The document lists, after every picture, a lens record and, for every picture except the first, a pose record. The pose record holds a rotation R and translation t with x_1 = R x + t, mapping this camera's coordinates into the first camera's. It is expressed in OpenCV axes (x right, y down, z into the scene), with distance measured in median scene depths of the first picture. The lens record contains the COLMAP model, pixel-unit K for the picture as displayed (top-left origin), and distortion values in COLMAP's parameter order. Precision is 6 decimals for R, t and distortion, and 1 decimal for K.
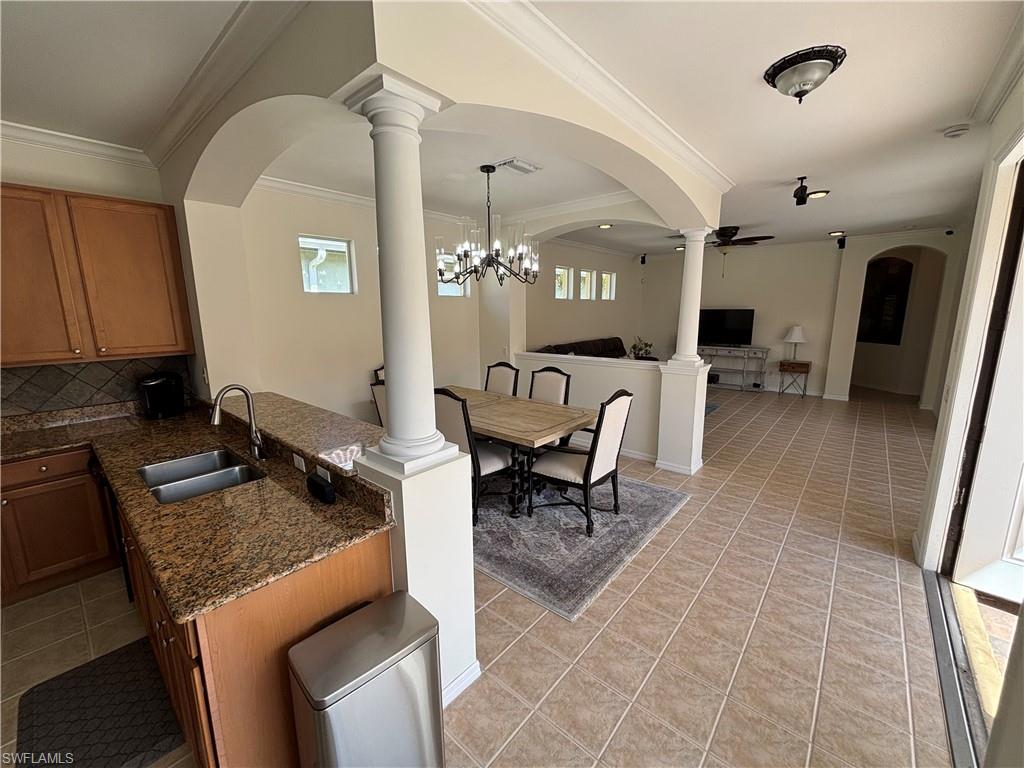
lens RADIAL K [[413.7, 0, 509.5], [0, 413.7, 383.1], [0, 0, 1]] dist [0.003561, -0.000613]
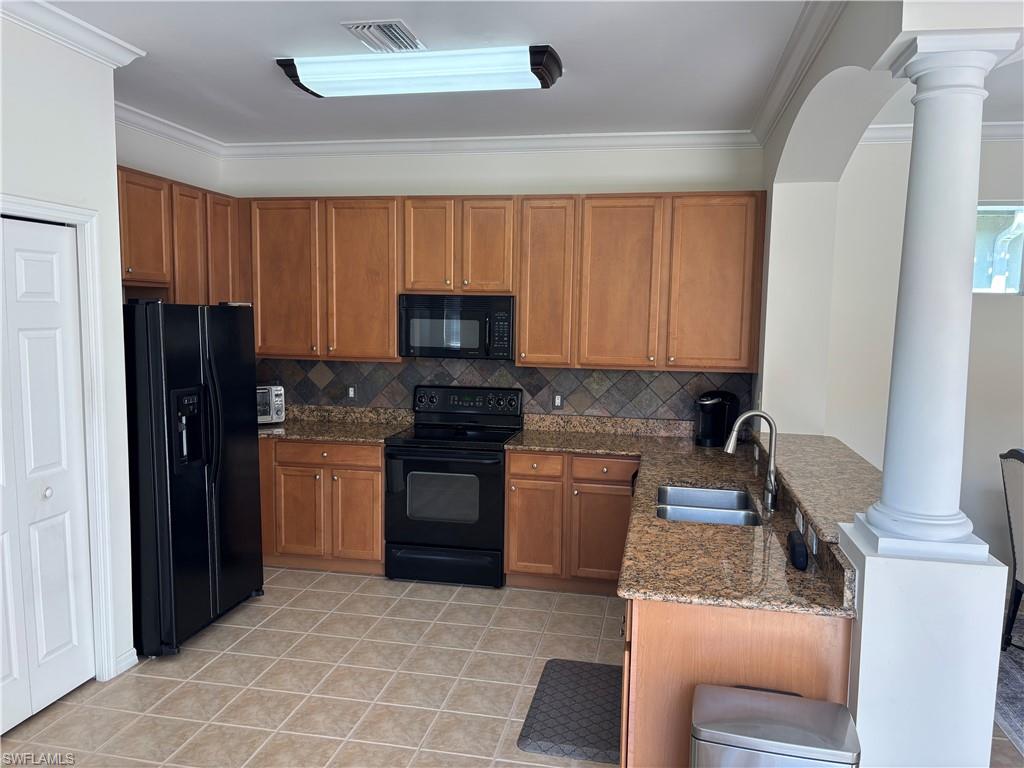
lens RADIAL K [[776.7, 0, 508.1], [0, 776.7, 389.7], [0, 0, 1]] dist [0.057359, -0.076816]
pose [[0.495291, 0.106053, -0.862229, 0.365457], [-0.174973, 0.984358, 0.020564, 0.015622], [0.850923, 0.140682, 0.506101, -0.181576]]
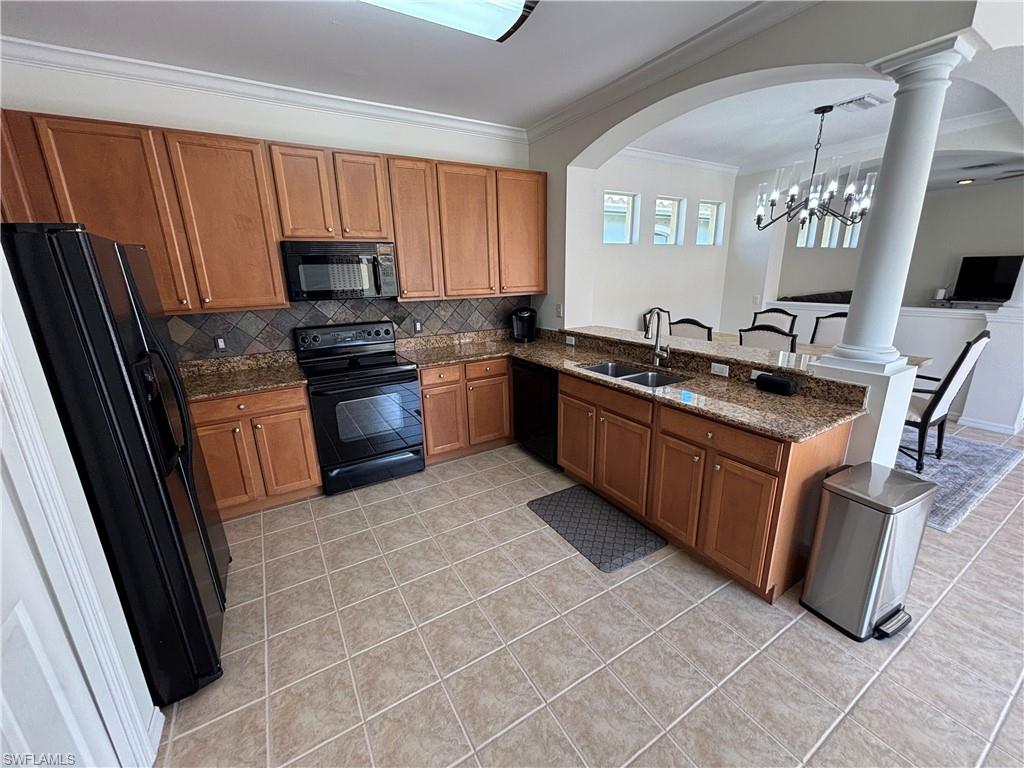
lens RADIAL K [[413.7, 0, 509.5], [0, 413.7, 383.1], [0, 0, 1]] dist [0.003561, -0.000613]
pose [[0.951887, 0.068610, -0.298670, -0.604416], [-0.041202, 0.994419, 0.097123, 0.110682], [0.303666, -0.080144, 0.949402, -0.343744]]
